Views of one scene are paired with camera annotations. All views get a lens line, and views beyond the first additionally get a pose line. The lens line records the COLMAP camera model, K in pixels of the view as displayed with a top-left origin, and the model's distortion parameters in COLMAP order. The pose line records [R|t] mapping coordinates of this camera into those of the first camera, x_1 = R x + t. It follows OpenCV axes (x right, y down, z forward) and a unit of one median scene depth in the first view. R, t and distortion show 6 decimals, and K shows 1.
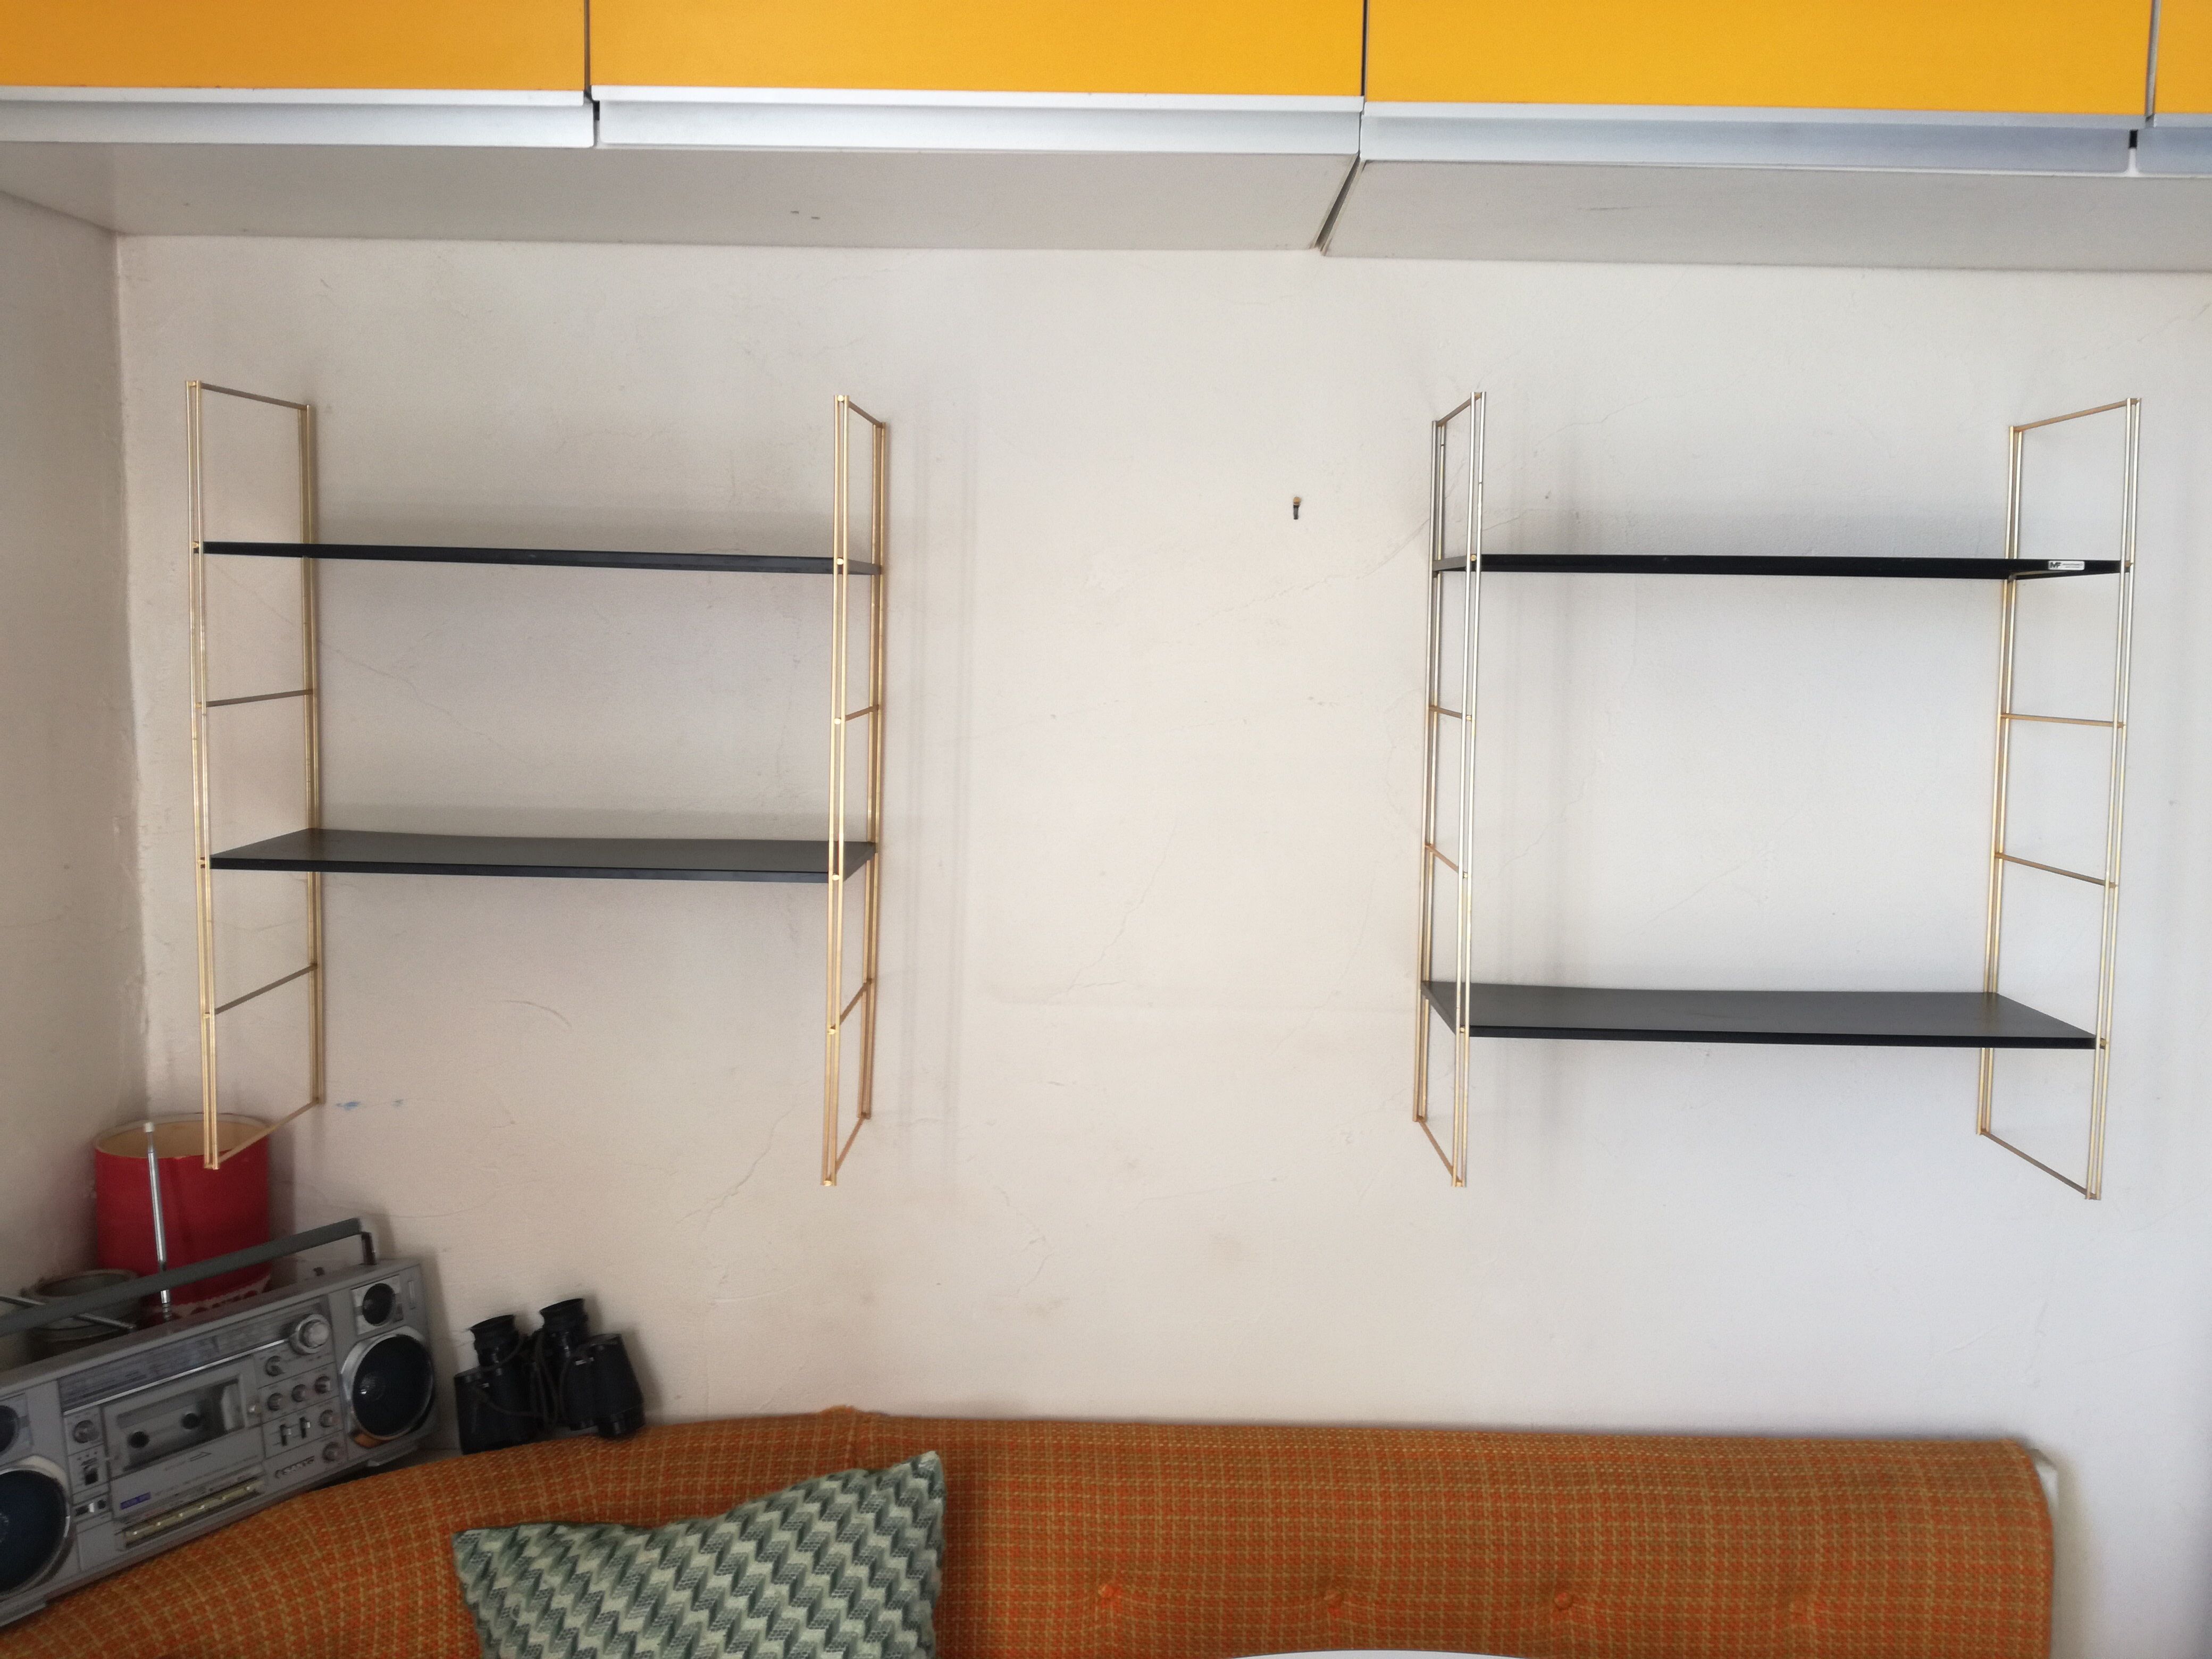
lens RADIAL K [[1839.9, 0, 1084.2], [0, 1839.9, 791.1], [0, 0, 1]] dist [-0.003965, -0.035904]
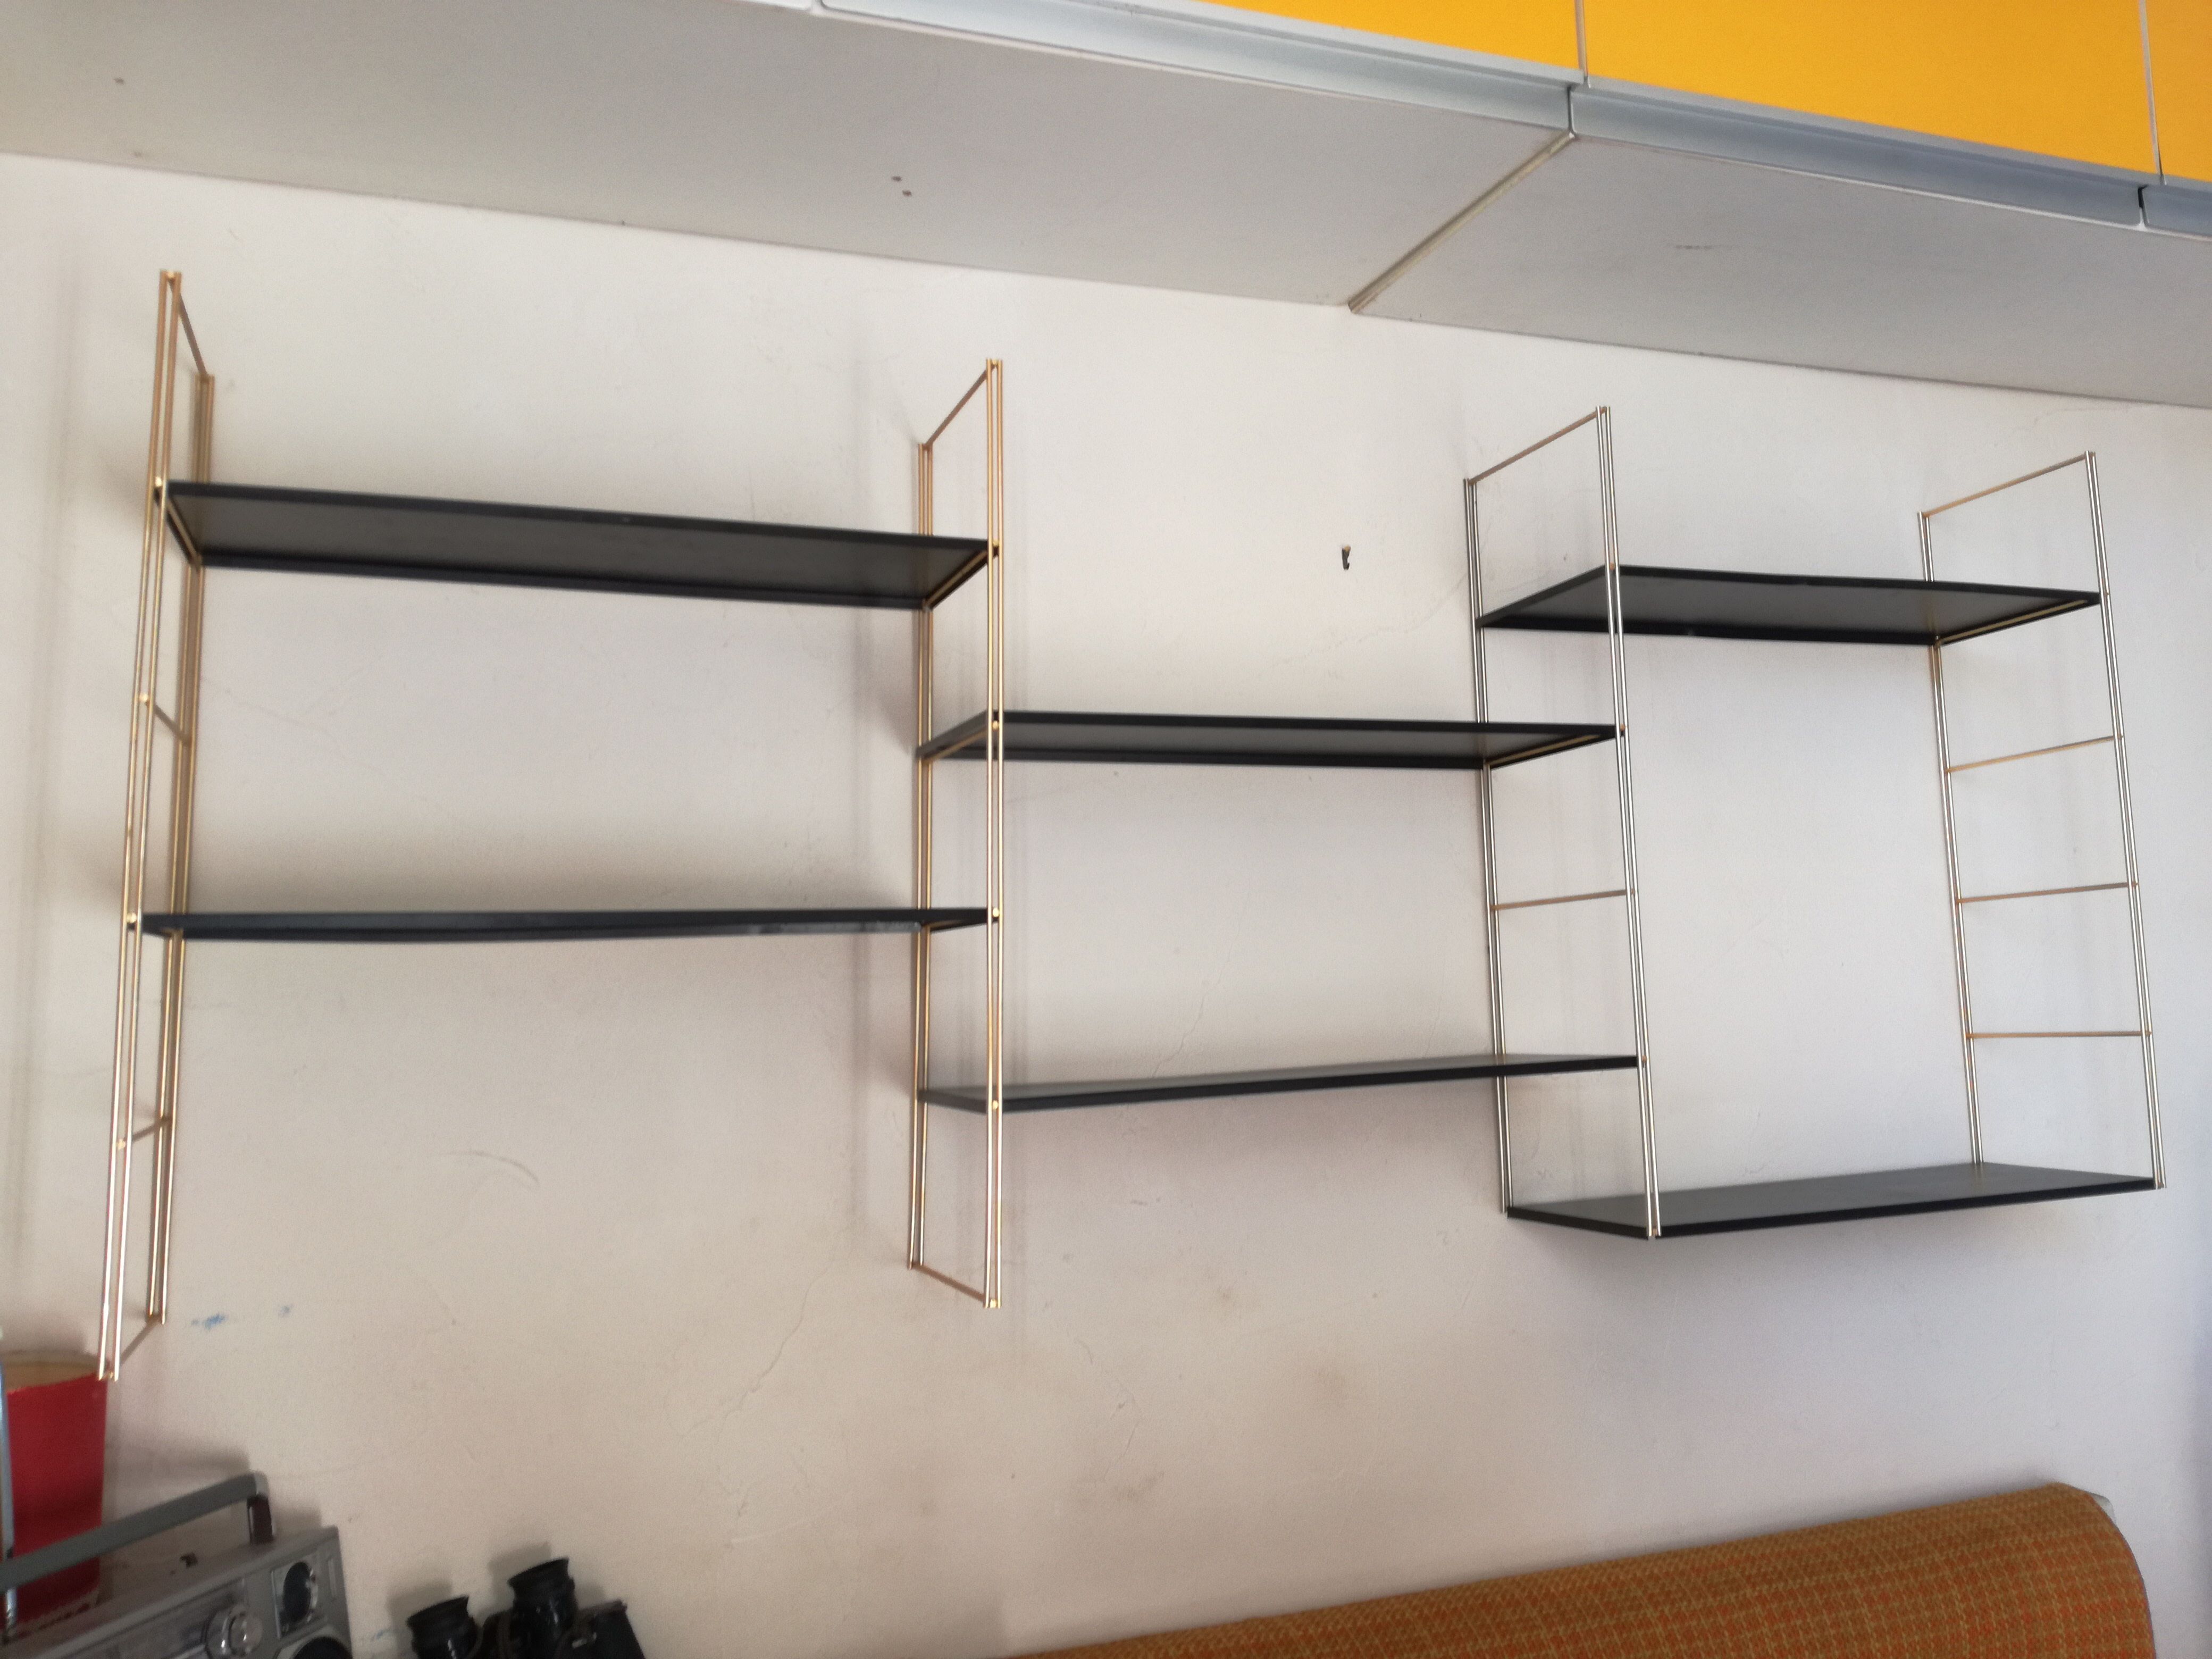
lens RADIAL K [[1839.9, 0, 1110.6], [0, 1839.9, 787.0], [0, 0, 1]] dist [-0.003965, -0.035904]
pose [[0.930822, -0.000057, 0.365473, -0.356323], [0.078015, 0.976982, -0.198545, 0.145743], [-0.357050, 0.213322, 0.909400, 0.200268]]
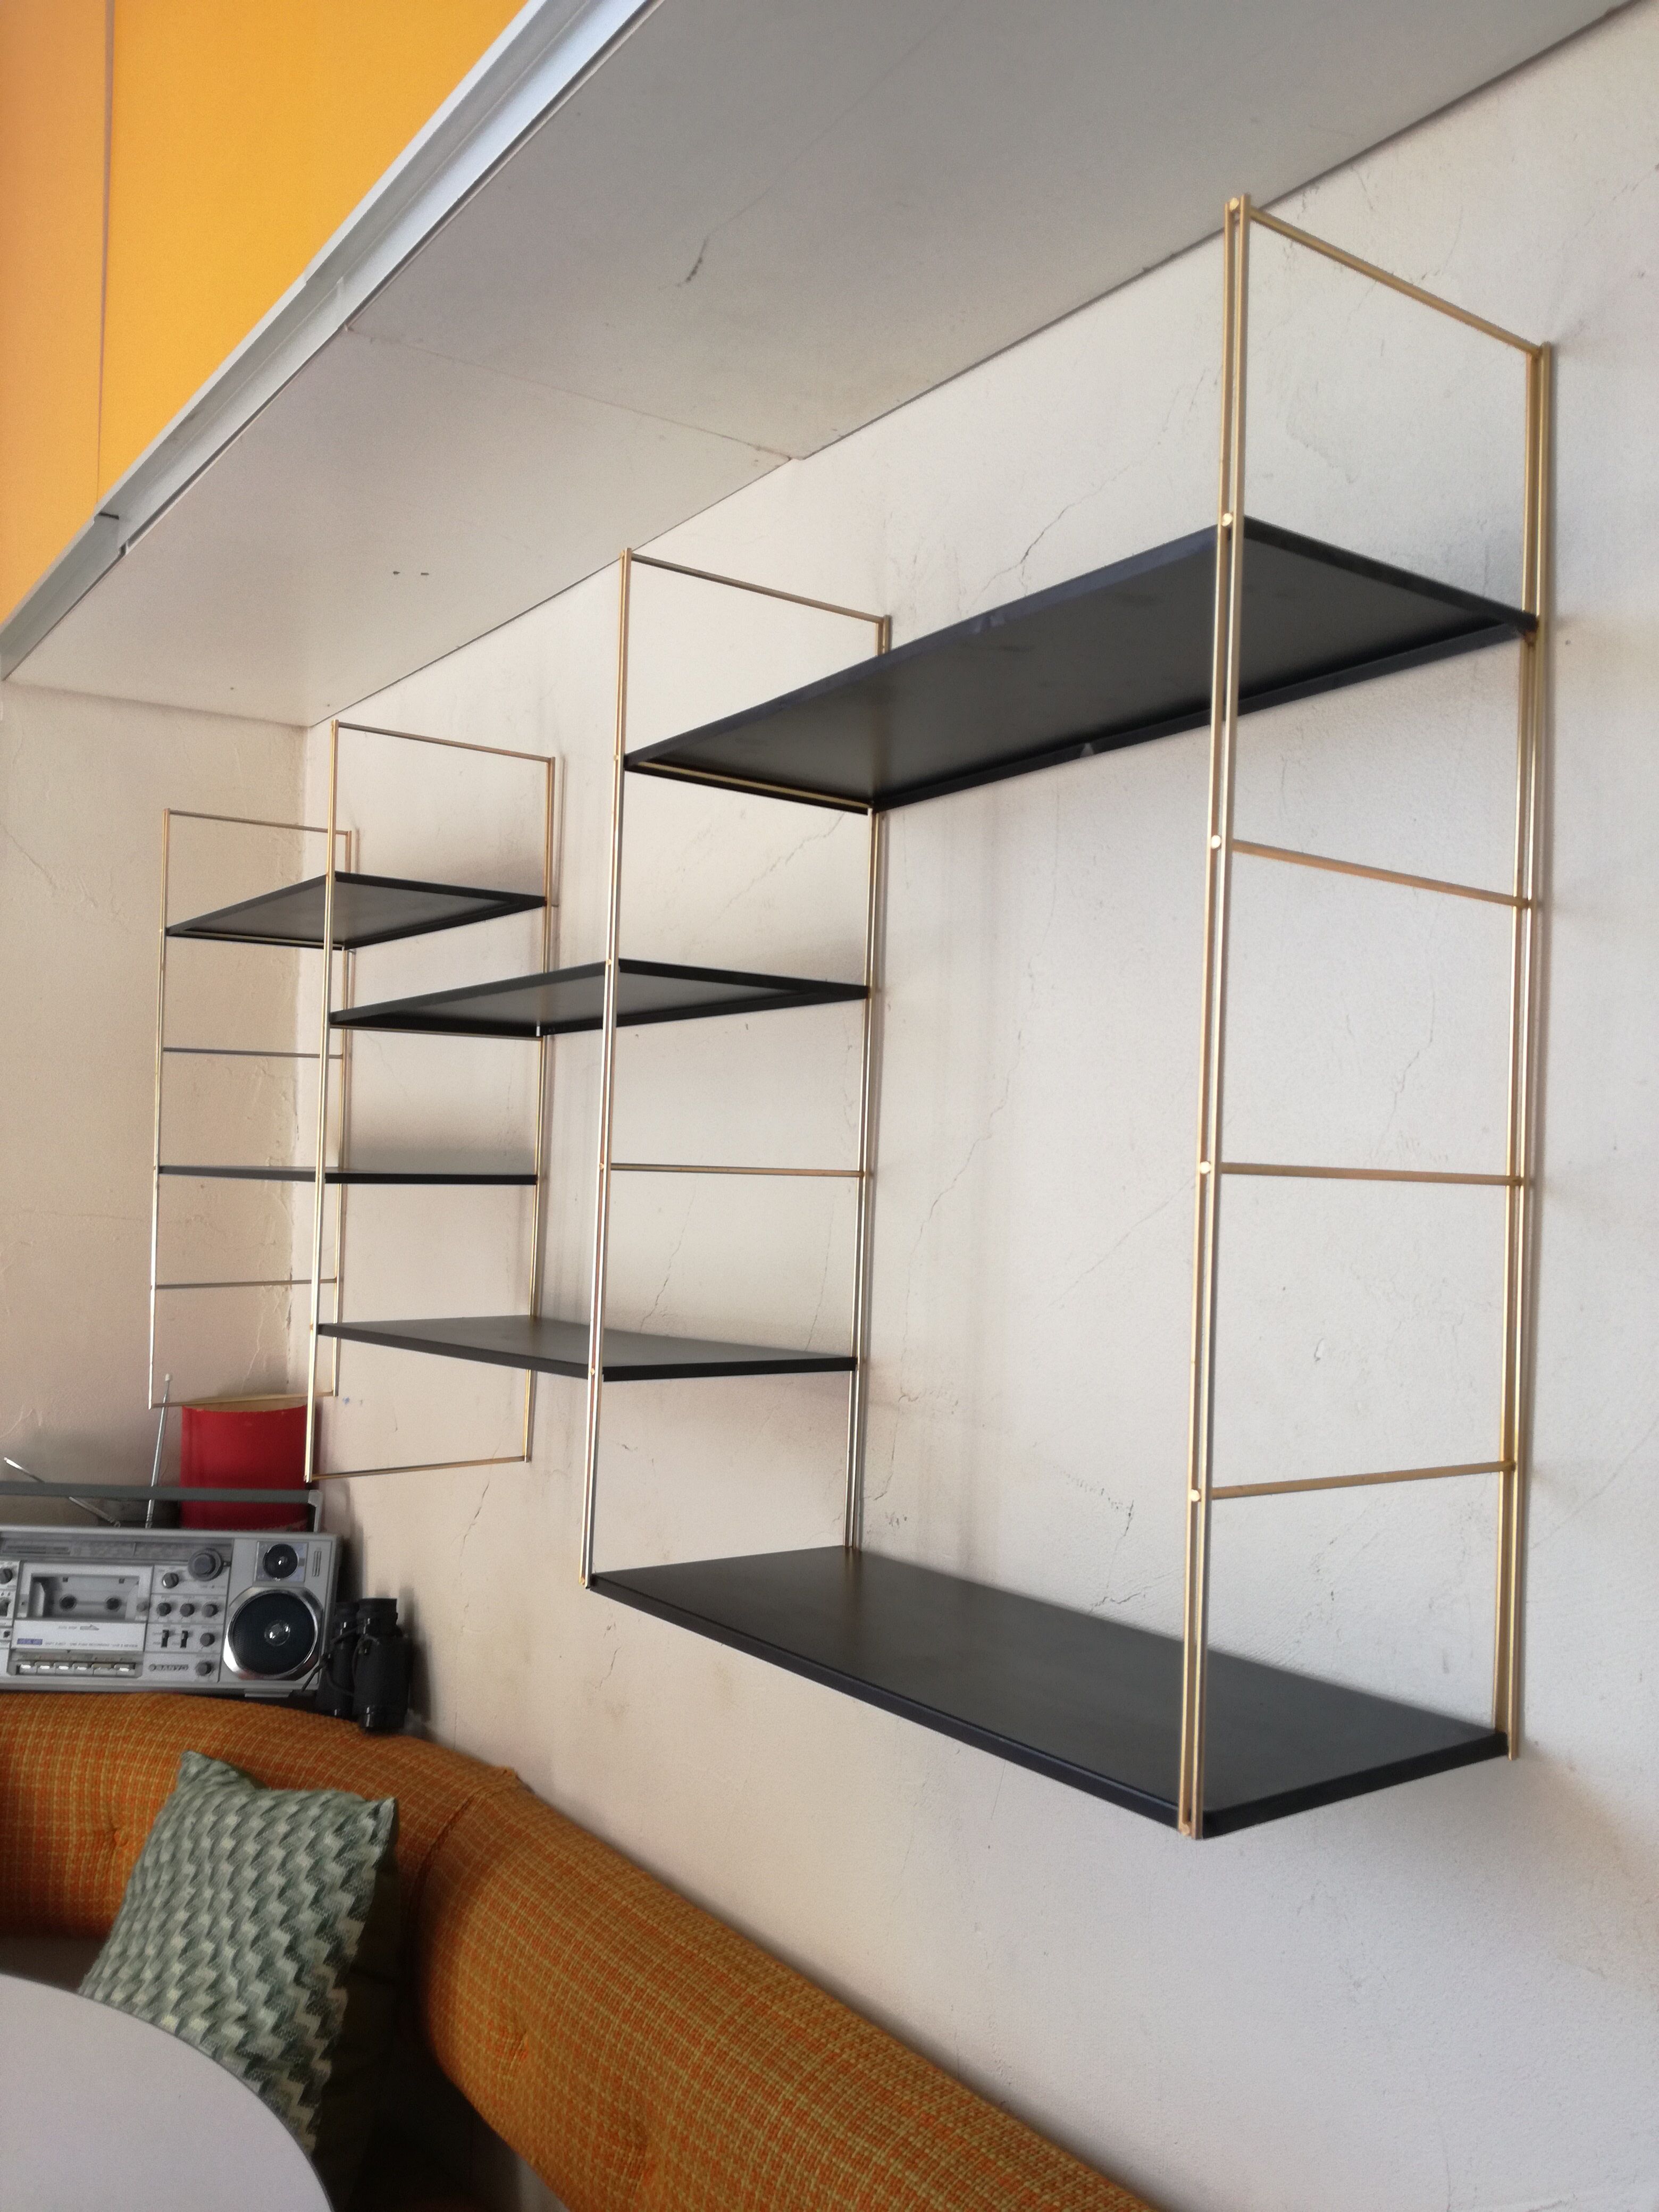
lens RADIAL K [[1839.9, 0, 842.4], [0, 1839.9, 1087.4], [0, 0, 1]] dist [-0.003965, -0.035904]
pose [[0.595003, -0.040933, -0.802681, 0.810535], [-0.080368, 0.990667, -0.110094, 0.080759], [0.799695, 0.130015, 0.586160, 0.570894]]
